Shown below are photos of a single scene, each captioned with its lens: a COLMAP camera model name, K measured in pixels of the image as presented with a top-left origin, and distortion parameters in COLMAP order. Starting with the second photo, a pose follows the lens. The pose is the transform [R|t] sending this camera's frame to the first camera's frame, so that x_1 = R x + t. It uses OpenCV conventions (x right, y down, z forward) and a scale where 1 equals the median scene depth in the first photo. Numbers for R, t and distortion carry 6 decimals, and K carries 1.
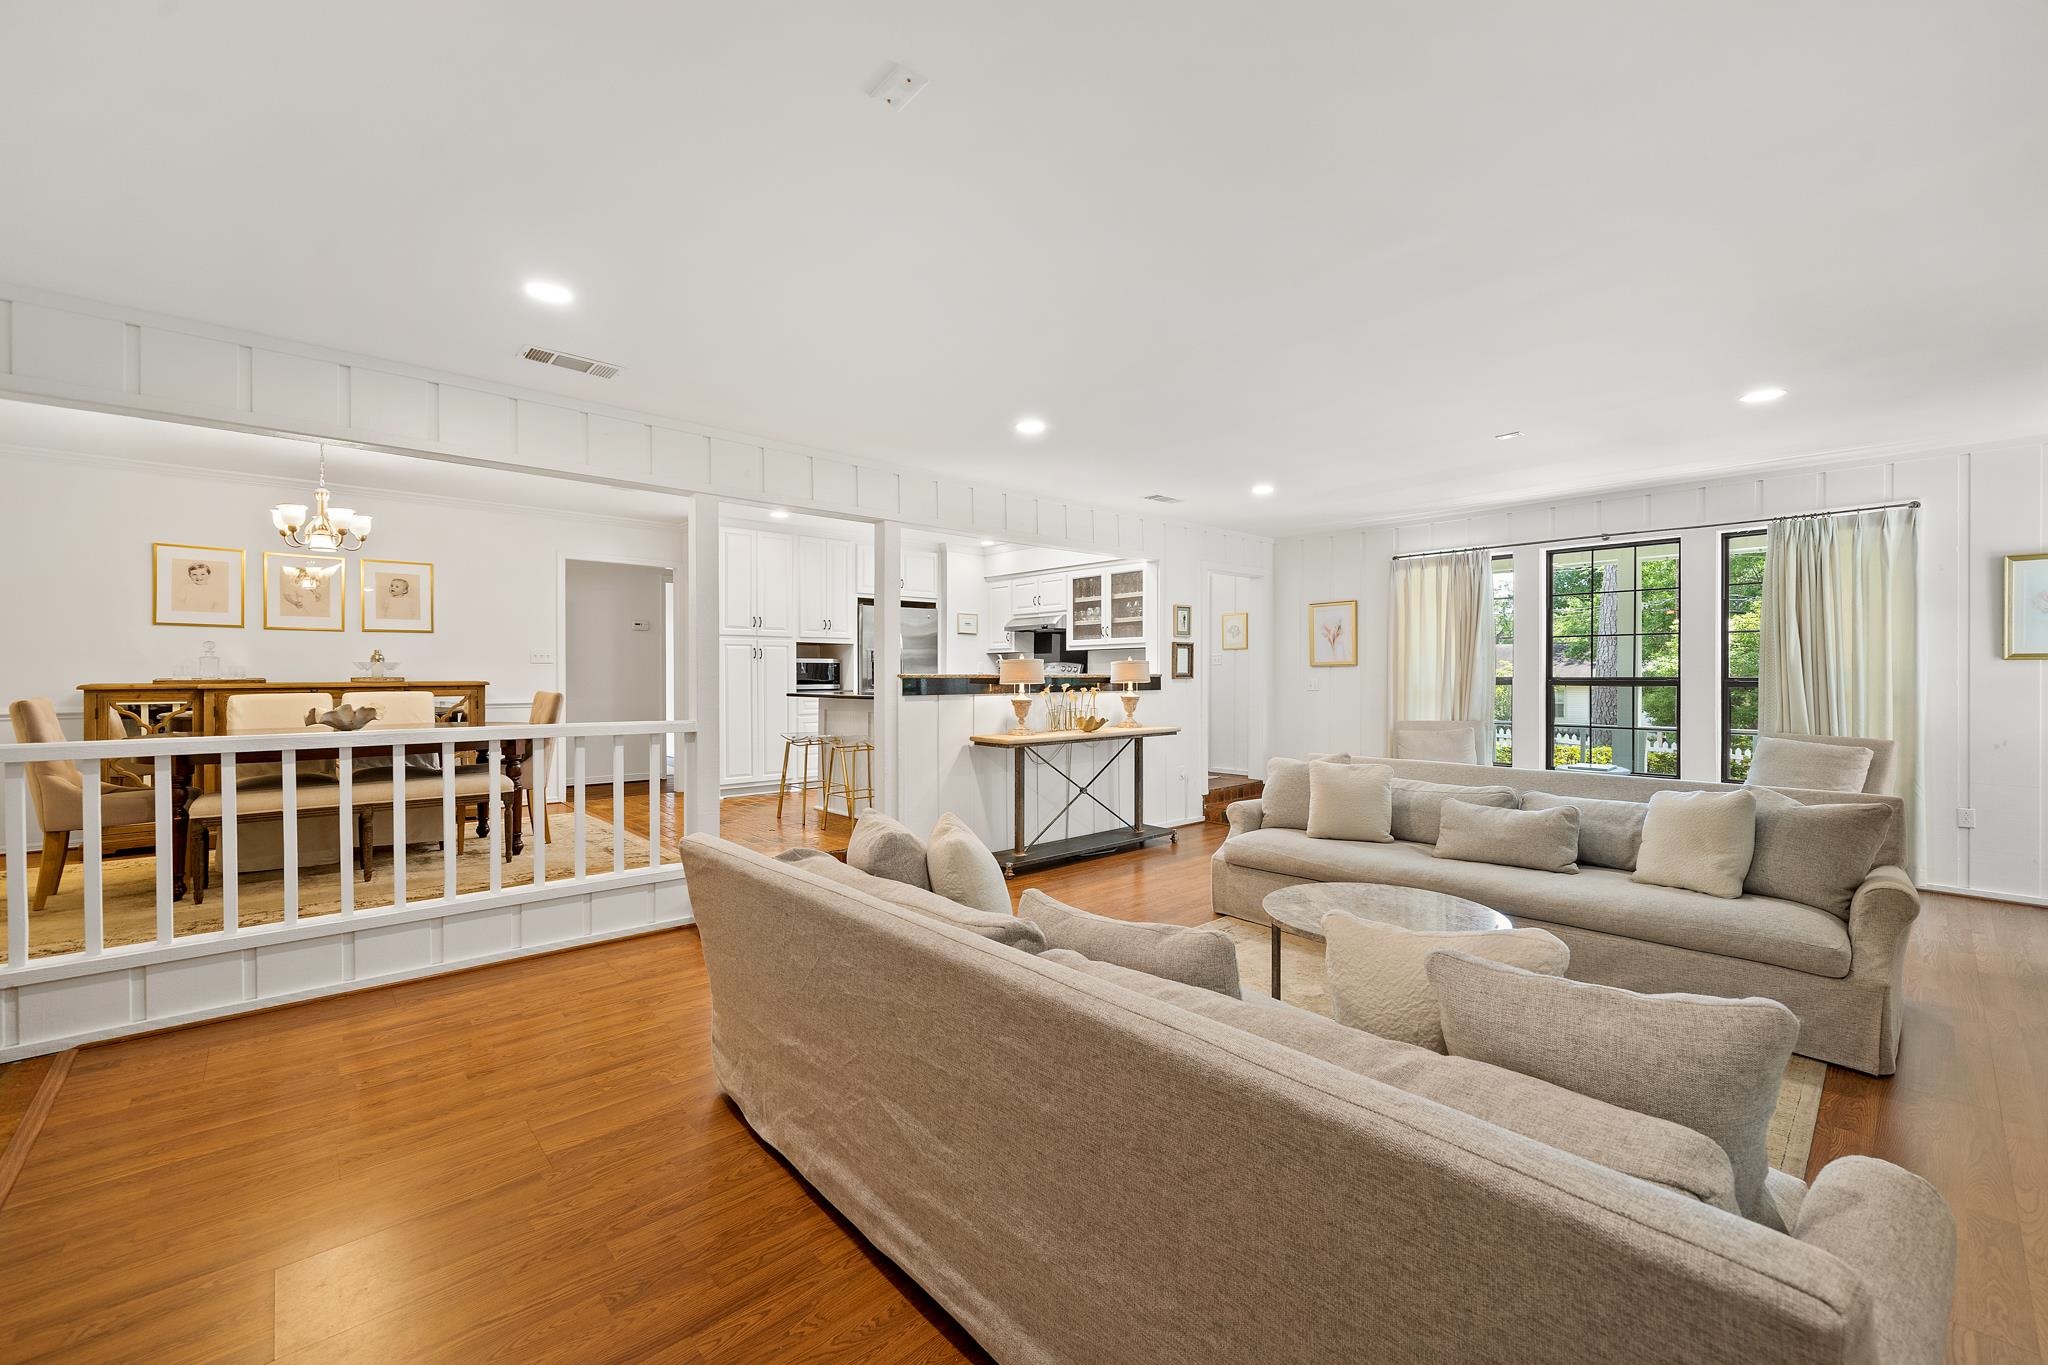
lens RADIAL K [[817.2, 0, 1024.0], [0, 817.2, 679.8], [0, 0, 1]] dist [-0.003028, -0.000451]
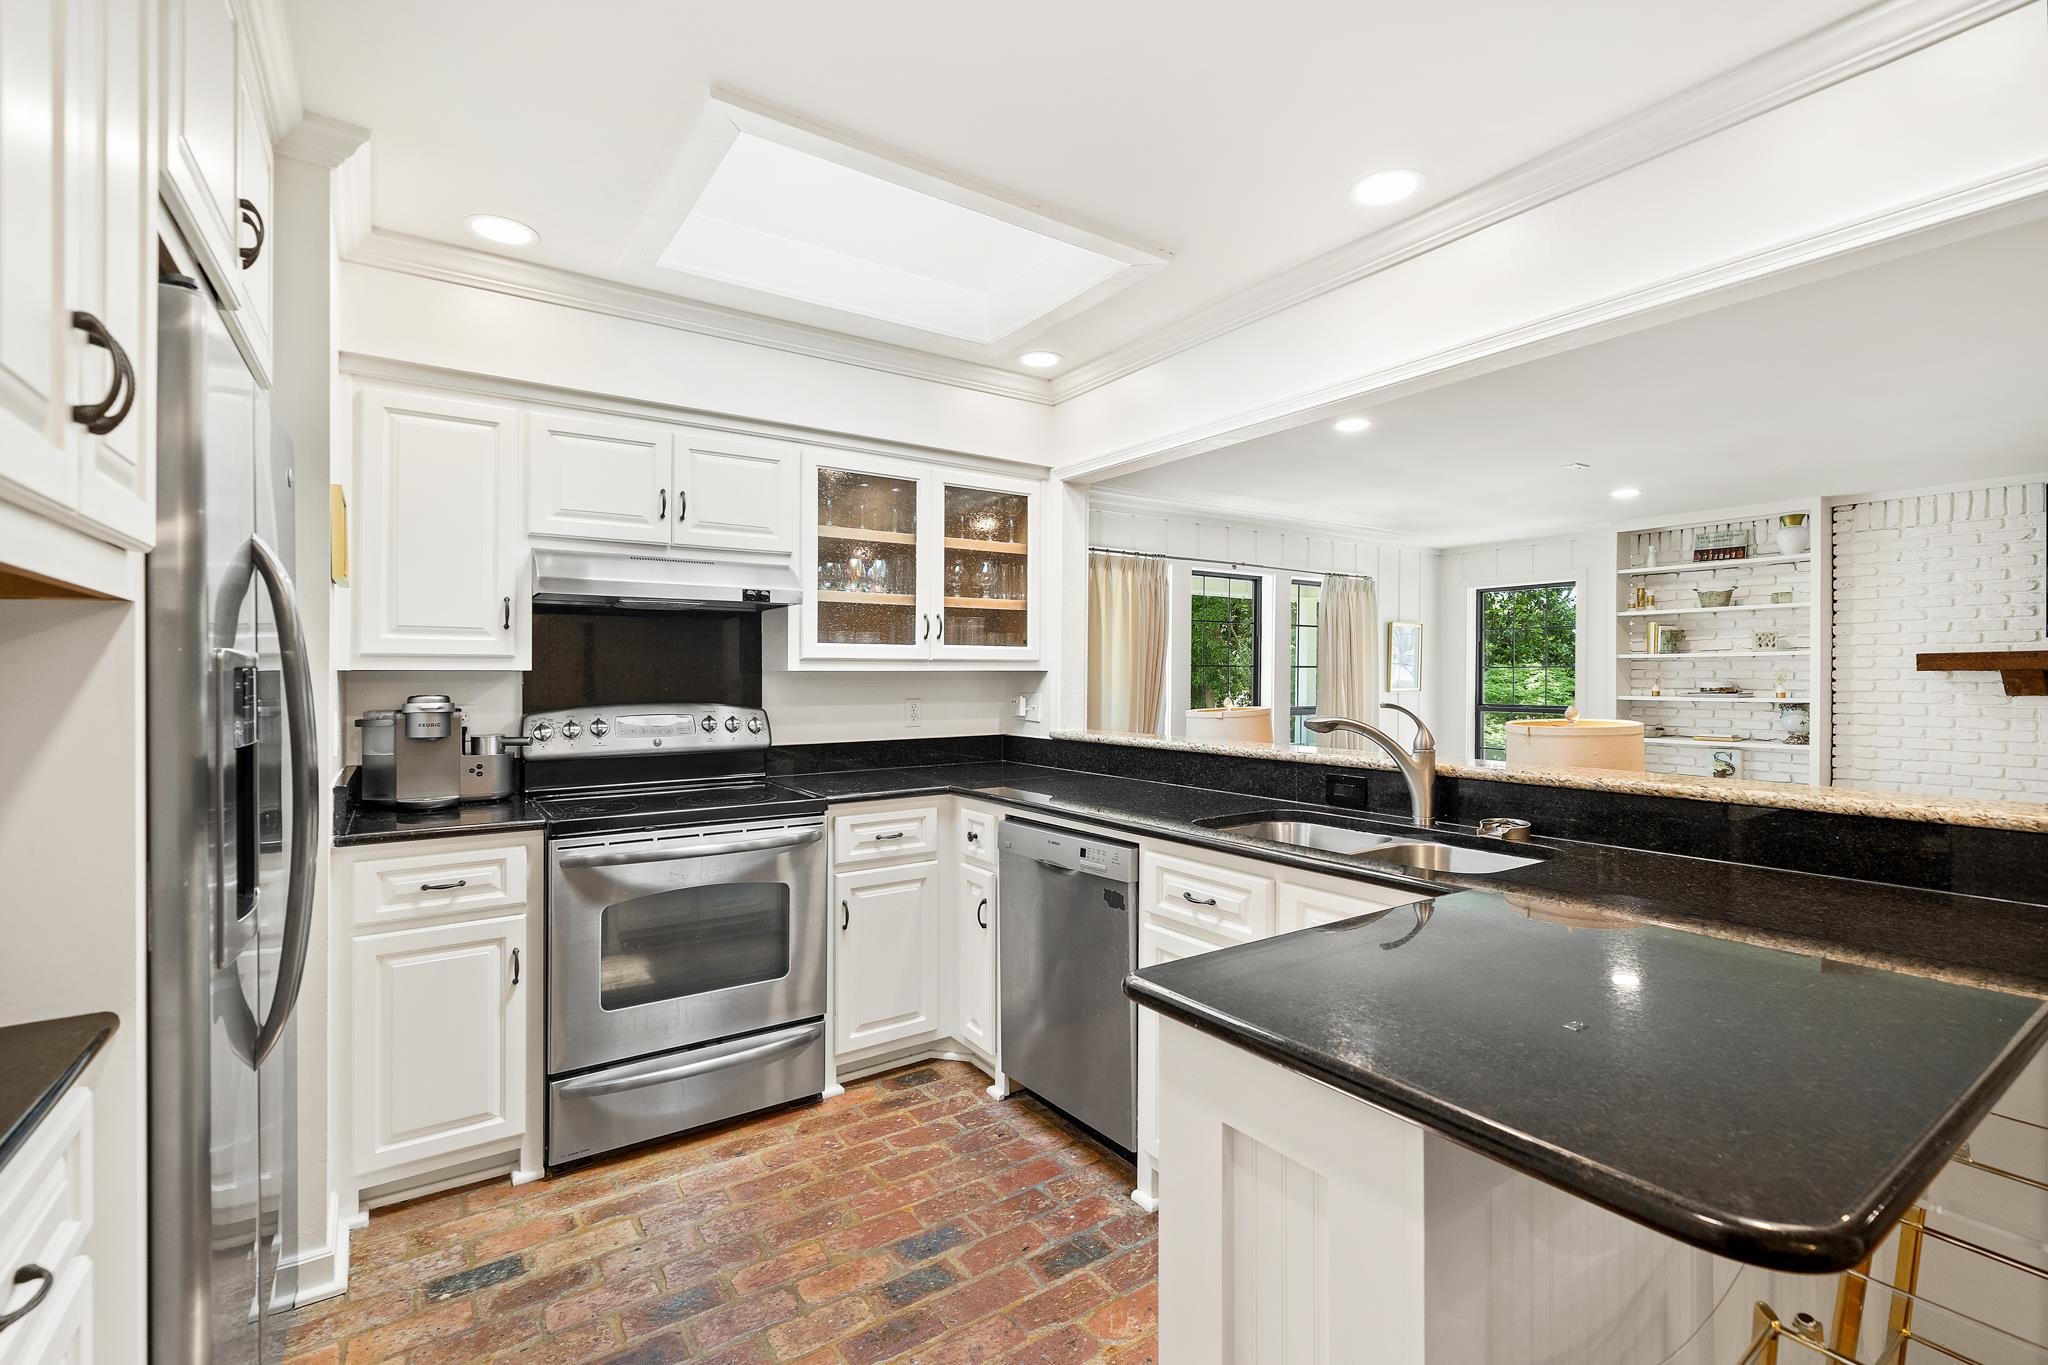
lens RADIAL K [[935.9, 0, 1026.7], [0, 935.9, 683.0], [0, 0, 1]] dist [-0.000040, 0.000007]
pose [[0.147416, -0.002677, 0.989071, -0.341690], [0.001909, 0.999995, 0.002422, -0.033853], [-0.989073, 0.001531, 0.147421, 0.897260]]
